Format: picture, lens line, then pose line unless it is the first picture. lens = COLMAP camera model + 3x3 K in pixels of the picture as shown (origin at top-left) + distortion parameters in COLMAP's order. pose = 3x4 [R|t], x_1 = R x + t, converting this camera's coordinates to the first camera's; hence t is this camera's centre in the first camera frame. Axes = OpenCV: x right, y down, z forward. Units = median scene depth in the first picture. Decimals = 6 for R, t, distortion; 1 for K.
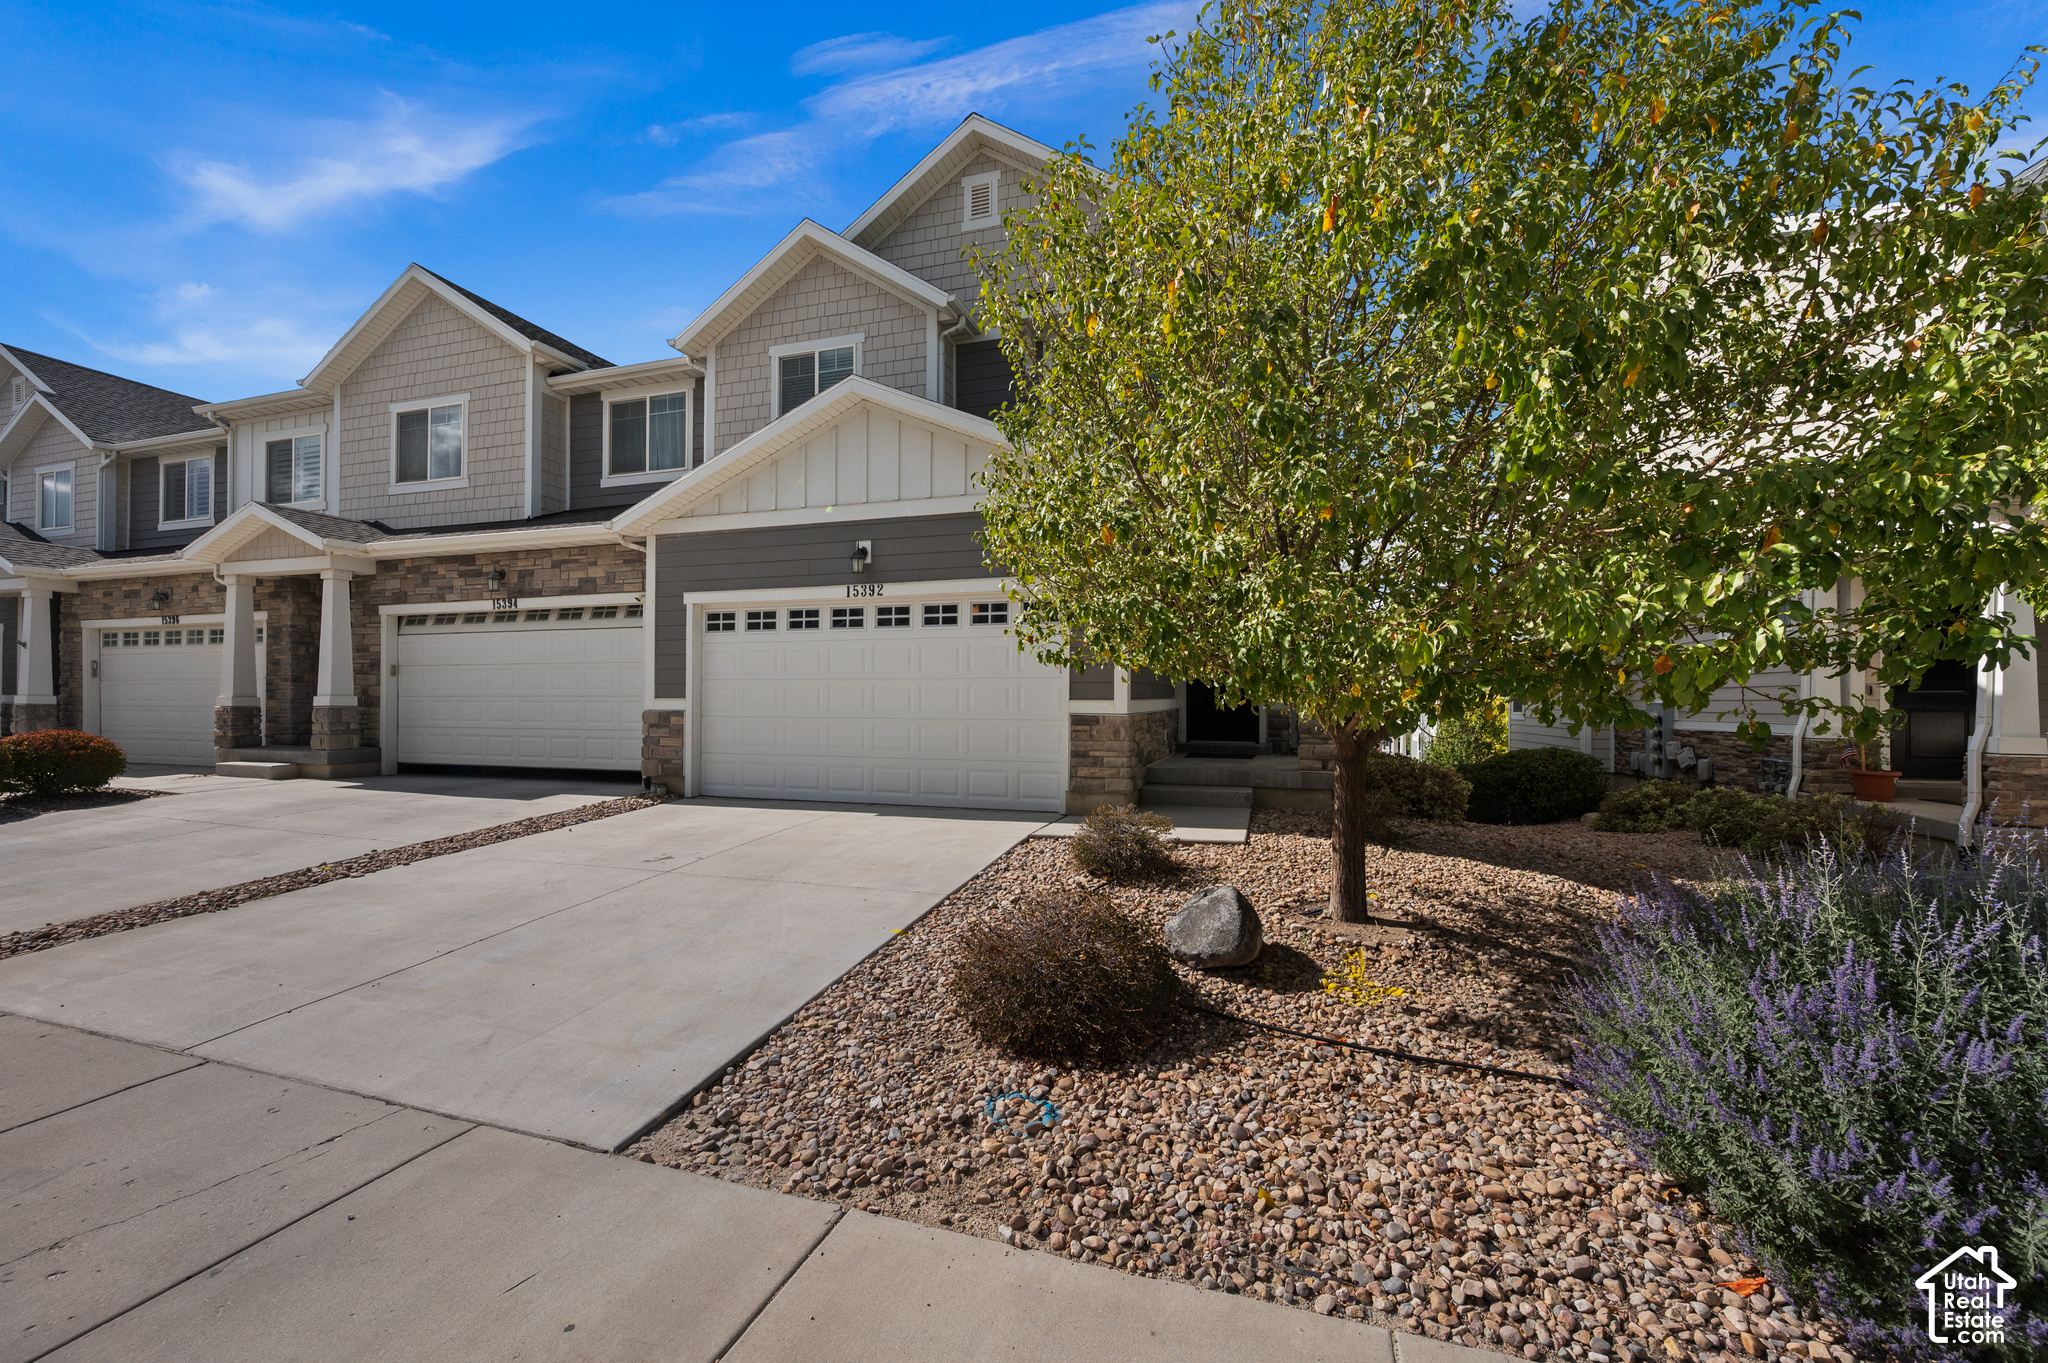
lens RADIAL K [[822.6, 0, 1031.0], [0, 822.6, 681.9], [0, 0, 1]] dist [-0.001670, -0.000734]
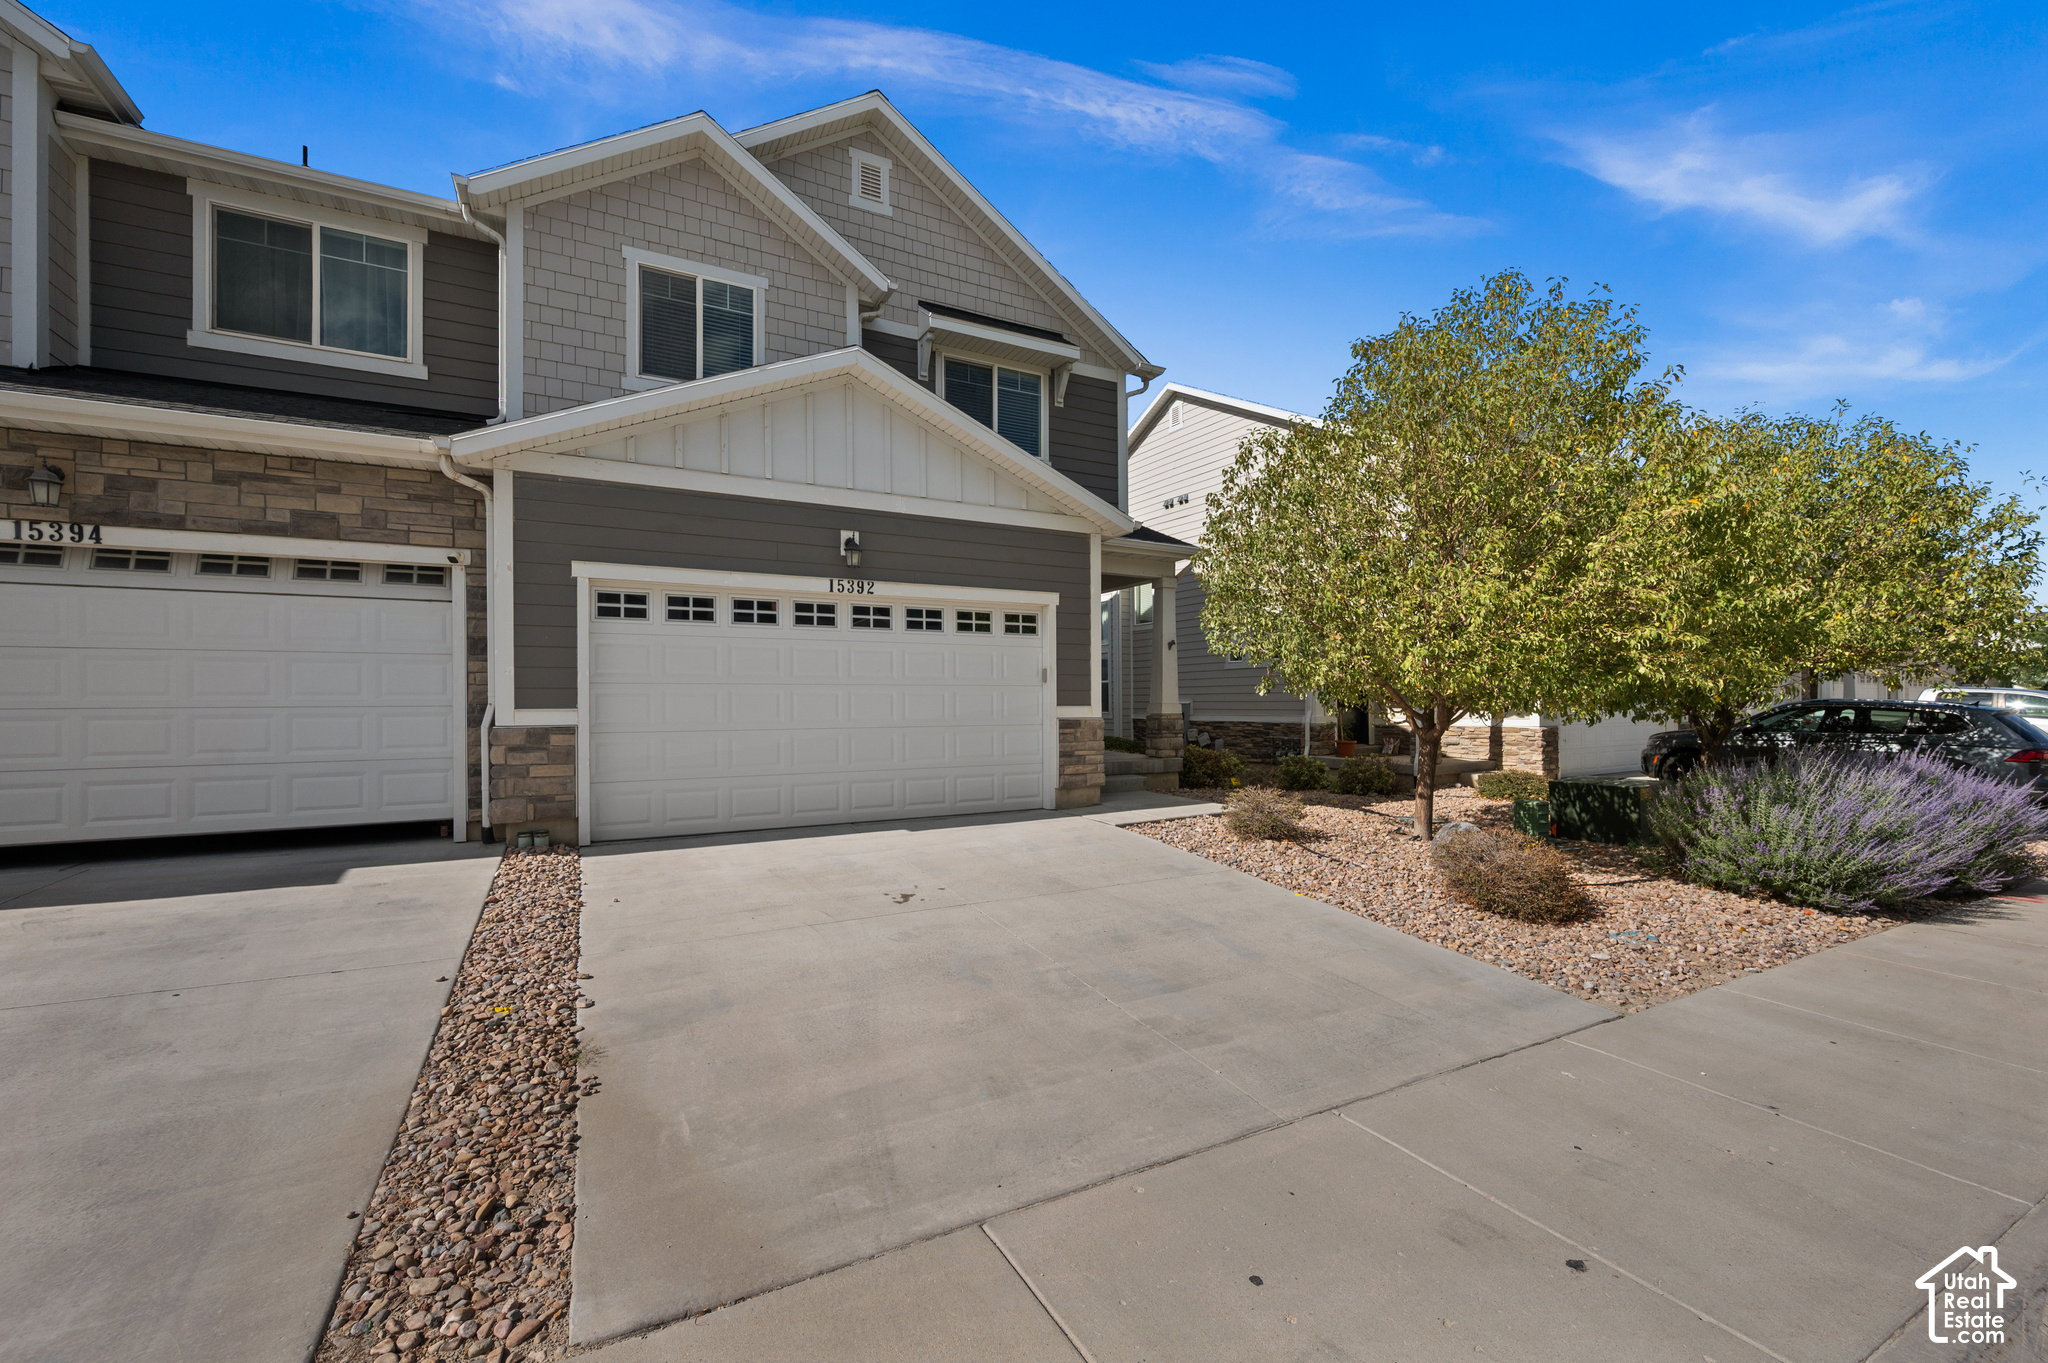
lens RADIAL K [[822.6, 0, 1030.0], [0, 822.6, 694.4], [0, 0, 1]] dist [-0.001670, -0.000734]
pose [[0.692892, 0.002115, 0.721039, -0.675496], [-0.007355, 0.999964, 0.004135, 0.001799], [-0.721004, -0.008168, 0.692883, 0.223279]]
